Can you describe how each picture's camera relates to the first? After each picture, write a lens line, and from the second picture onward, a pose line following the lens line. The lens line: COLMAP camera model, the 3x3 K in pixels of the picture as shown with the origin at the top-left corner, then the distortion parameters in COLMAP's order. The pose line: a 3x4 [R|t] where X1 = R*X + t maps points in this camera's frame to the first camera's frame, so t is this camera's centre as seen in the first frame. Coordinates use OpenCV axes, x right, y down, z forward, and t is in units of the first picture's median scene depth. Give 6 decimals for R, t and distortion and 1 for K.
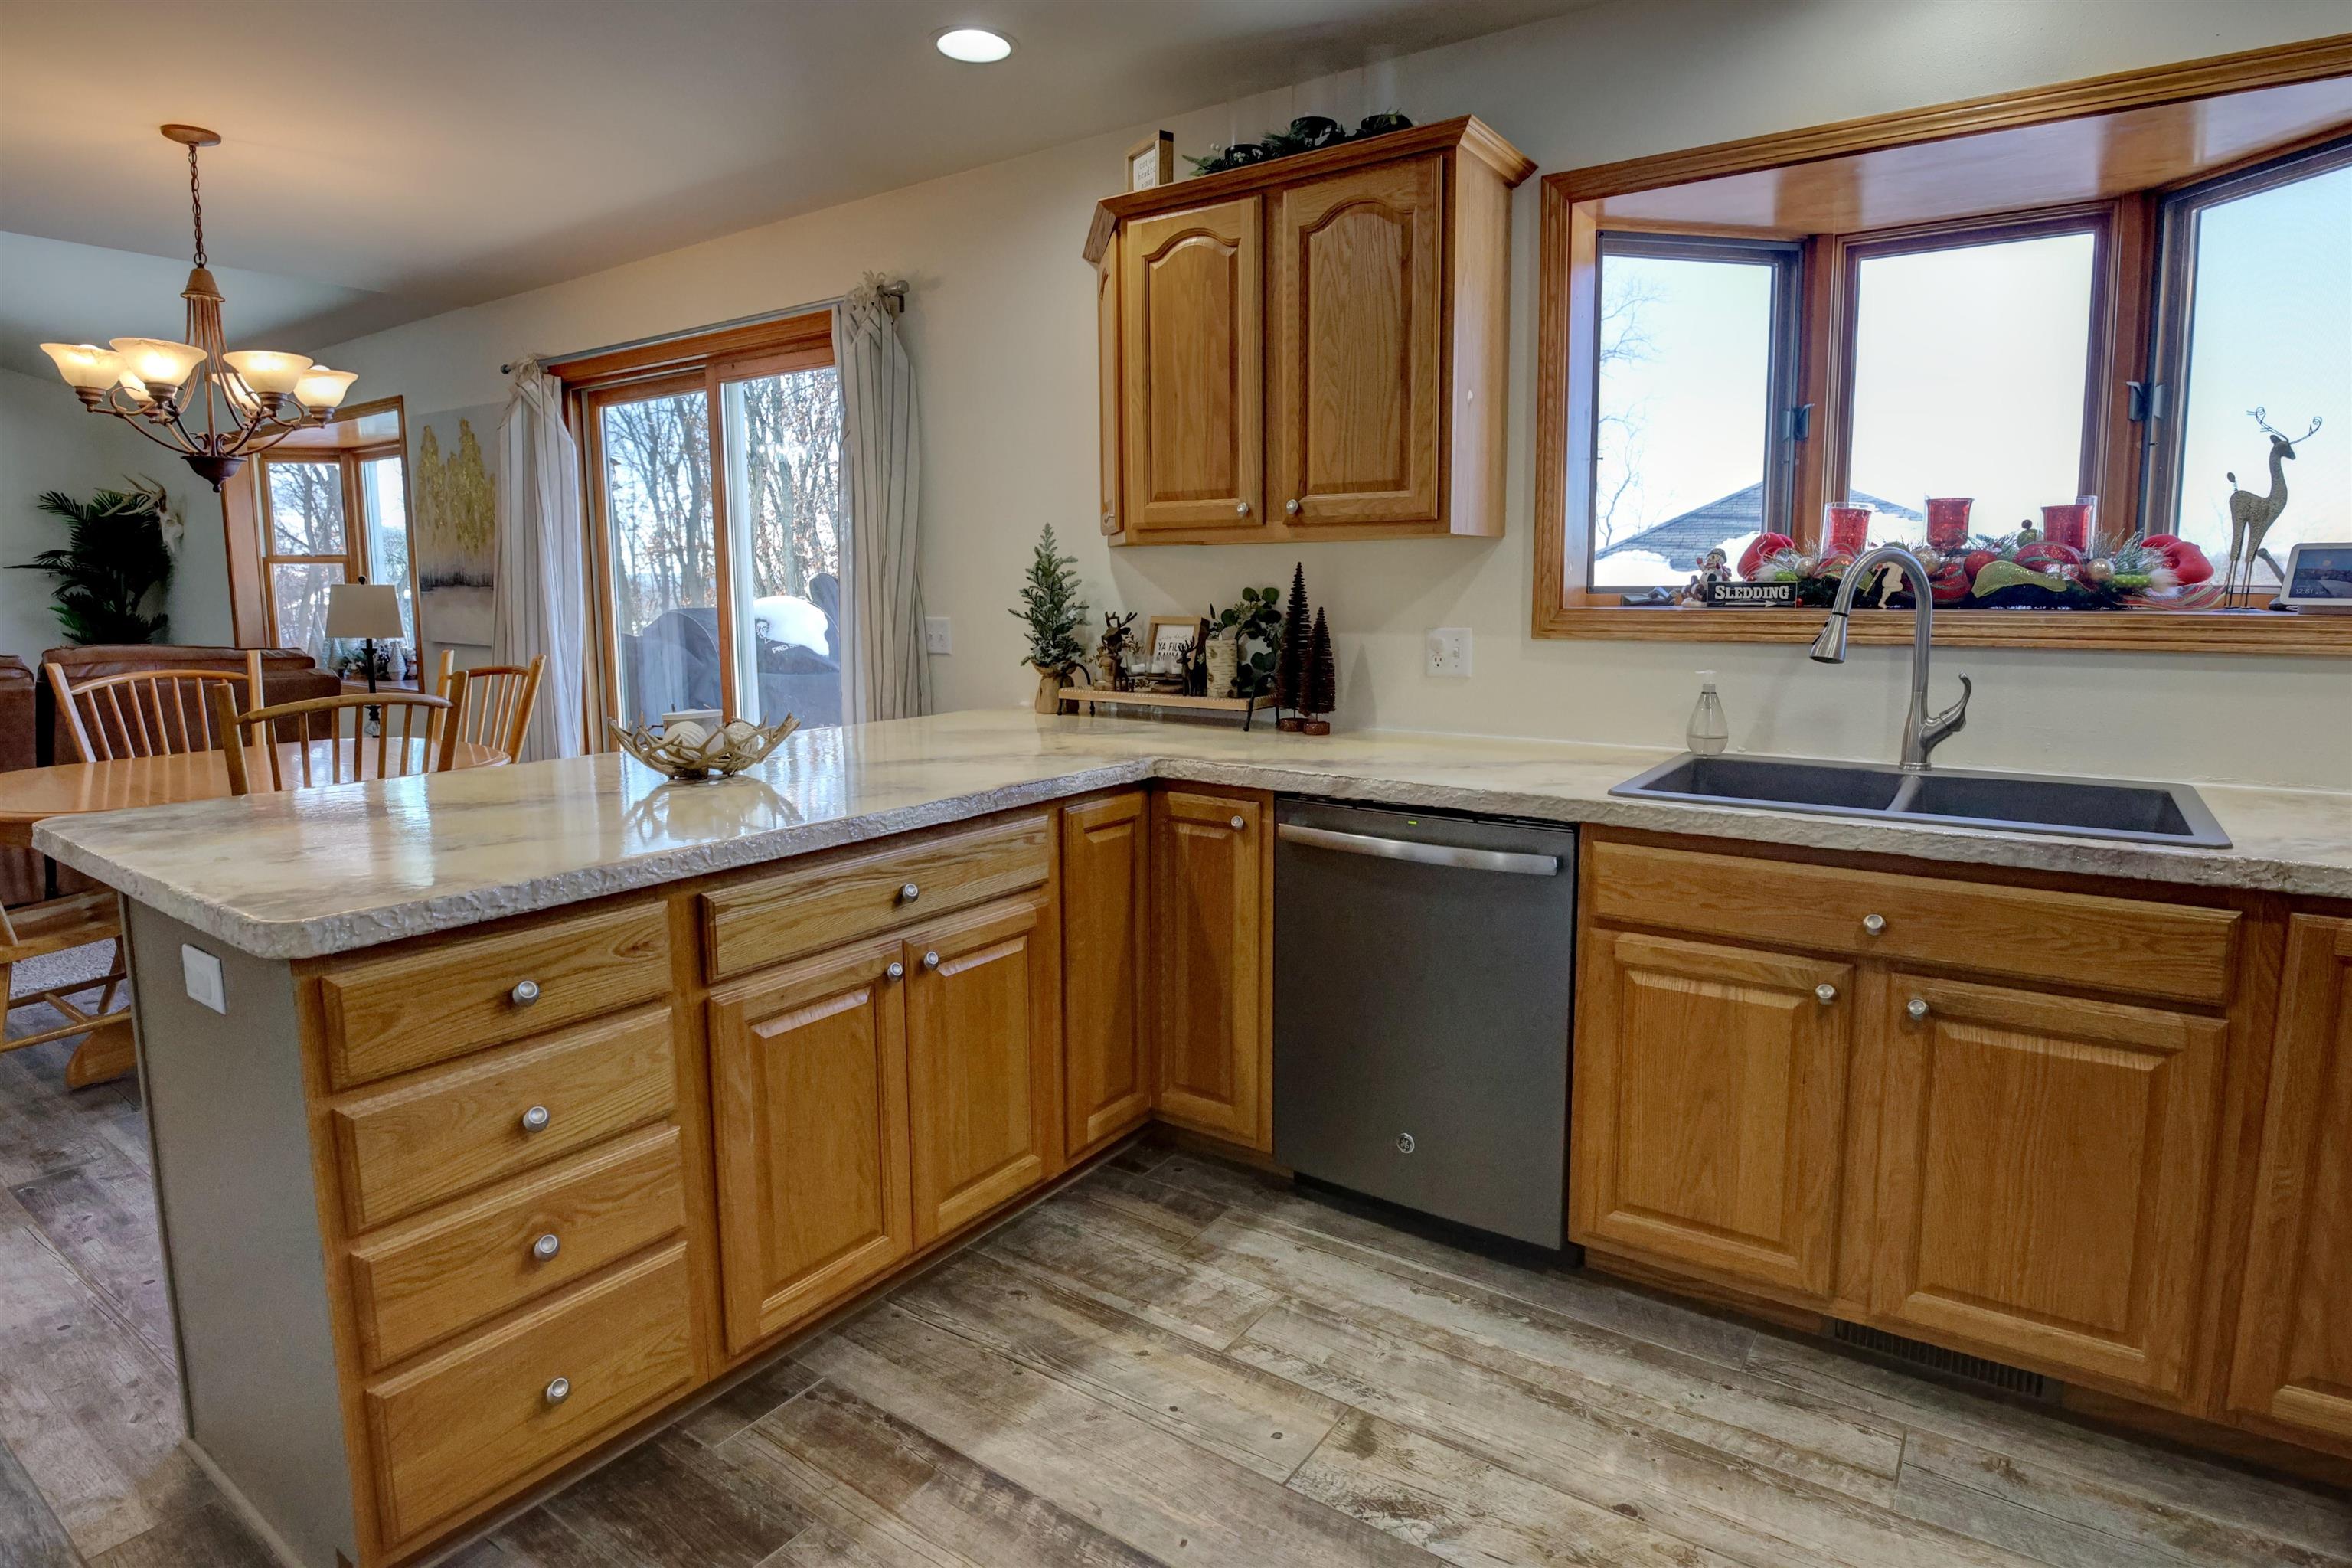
lens RADIAL K [[1189.1, 0, 1220.0], [0, 1189.1, 735.0], [0, 0, 1]] dist [-0.023640, -0.004537]
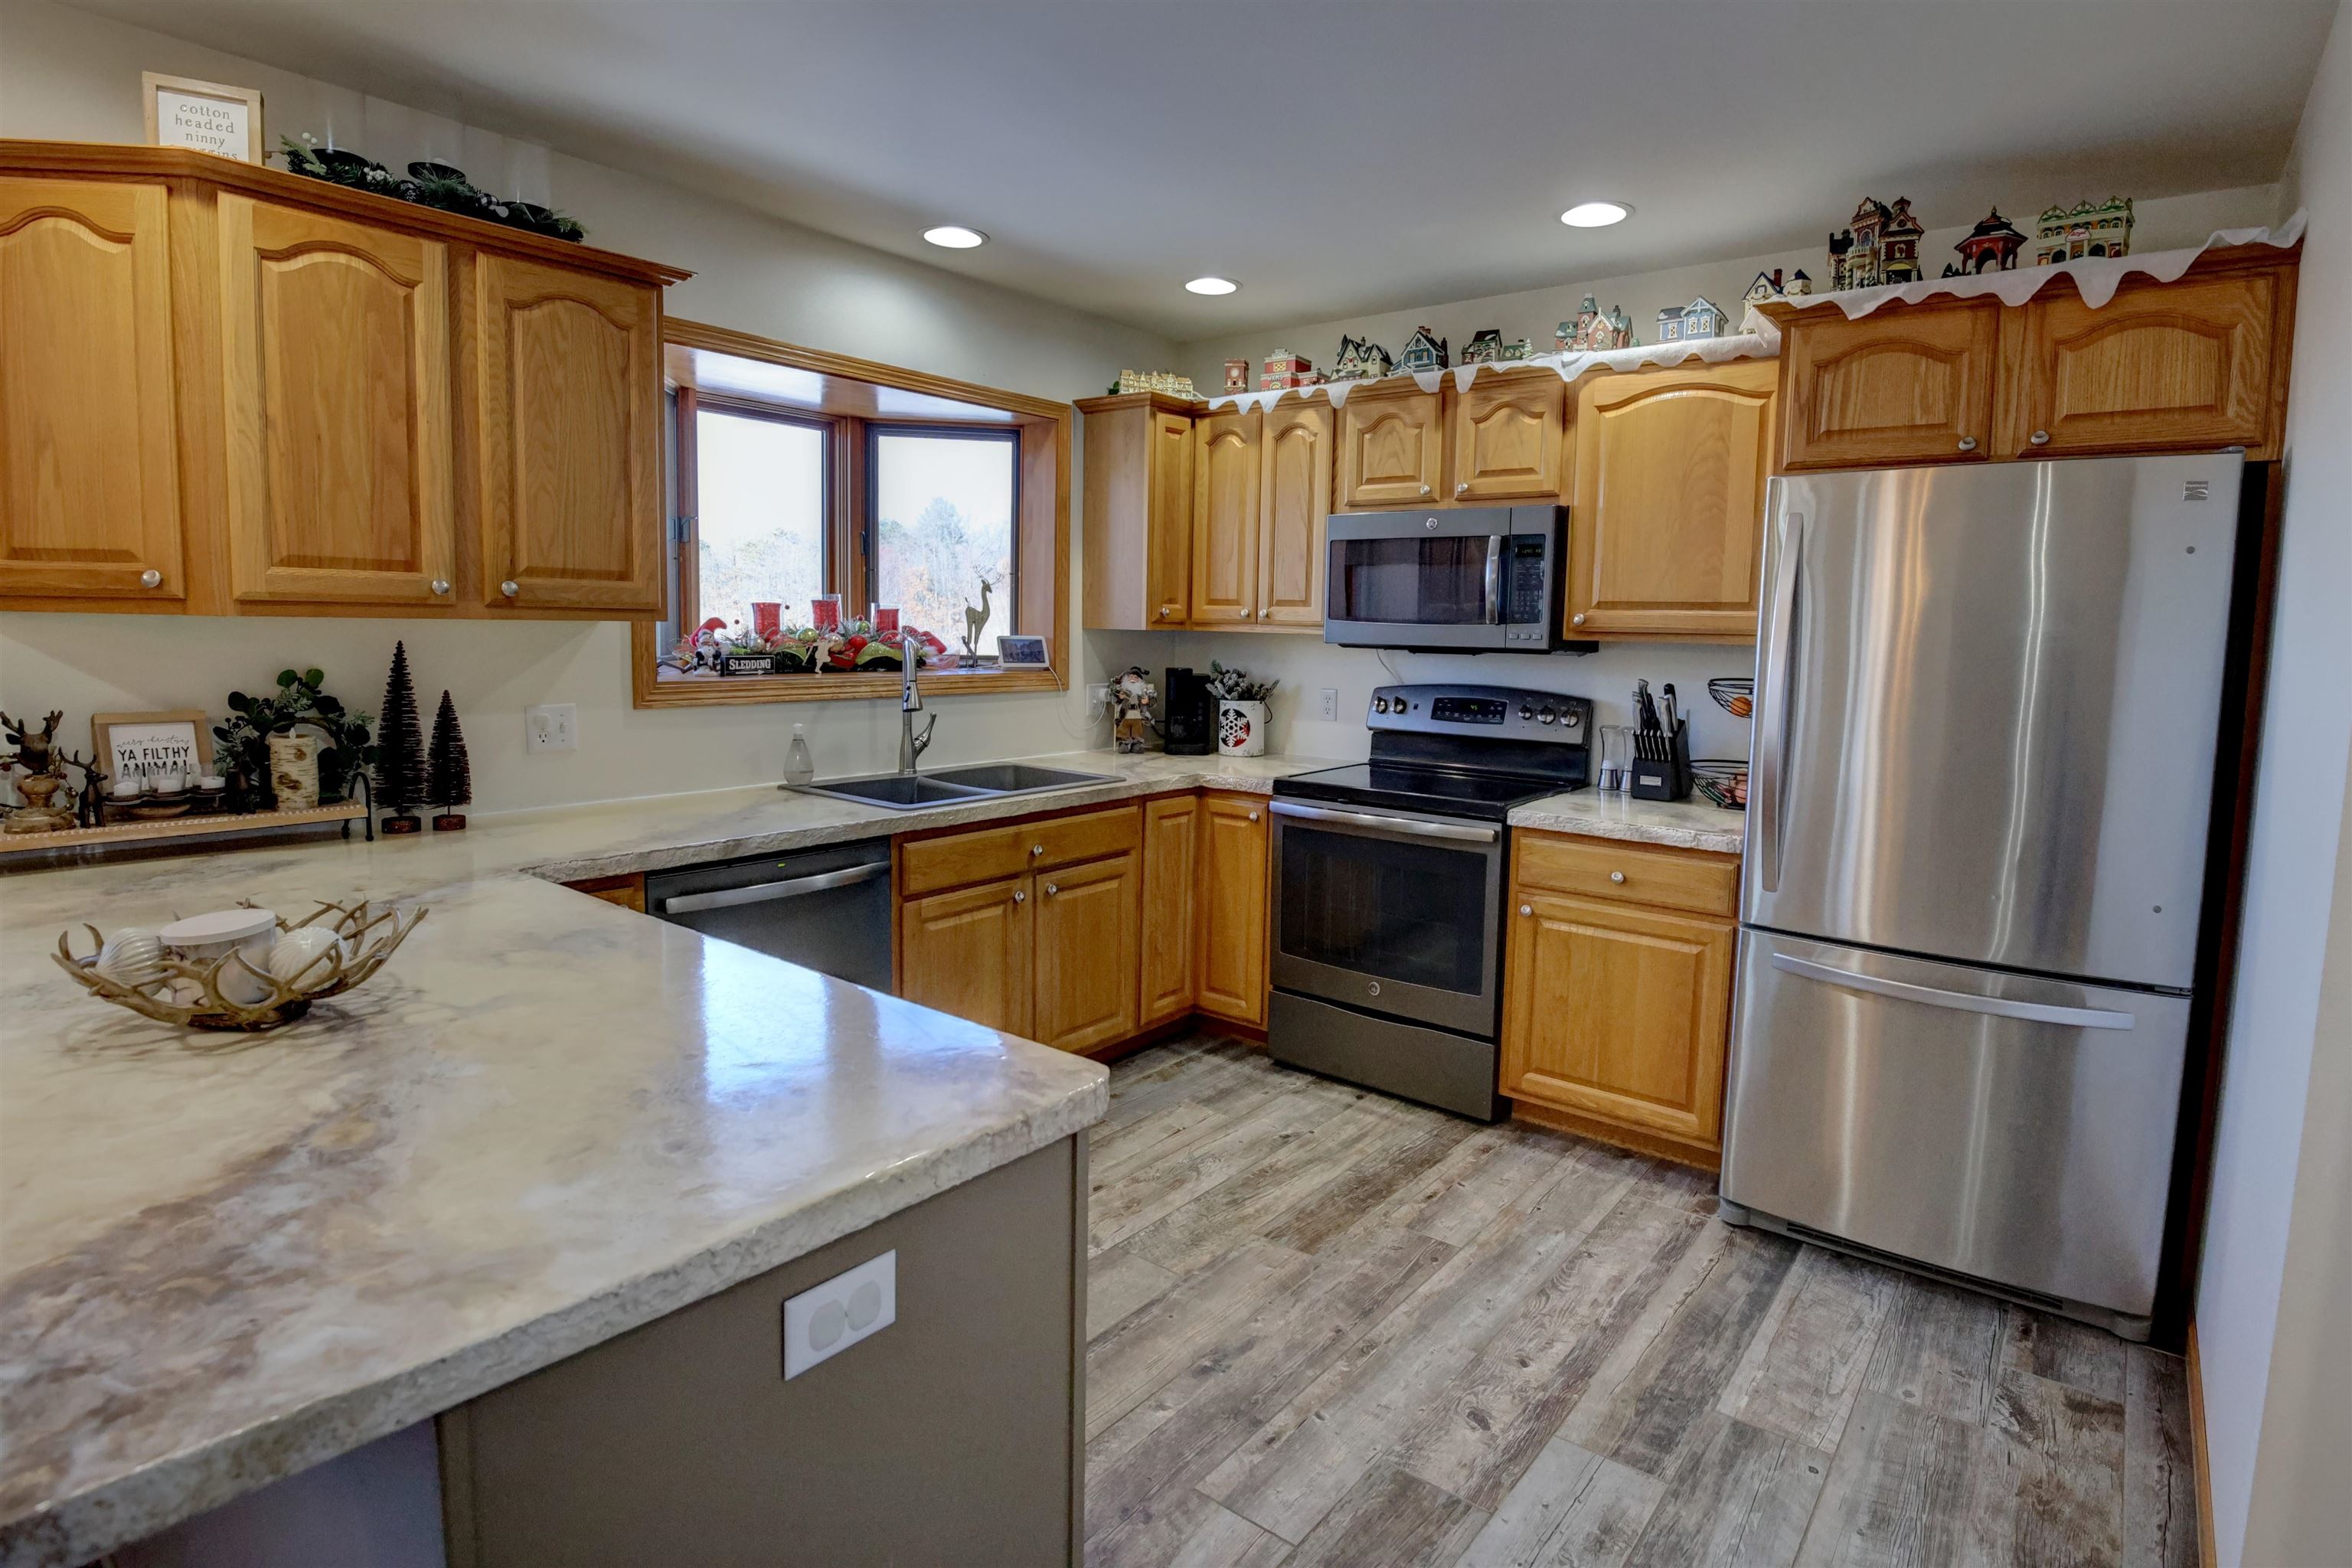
lens RADIAL K [[1213.7, 0, 1168.2], [0, 1213.7, 752.7], [0, 0, 1]] dist [-0.028984, -0.003609]
pose [[0.092493, -0.100381, 0.990641, -0.922436], [0.102523, 0.990578, 0.090802, -0.102193], [-0.990421, 0.093165, 0.101913, 0.420432]]
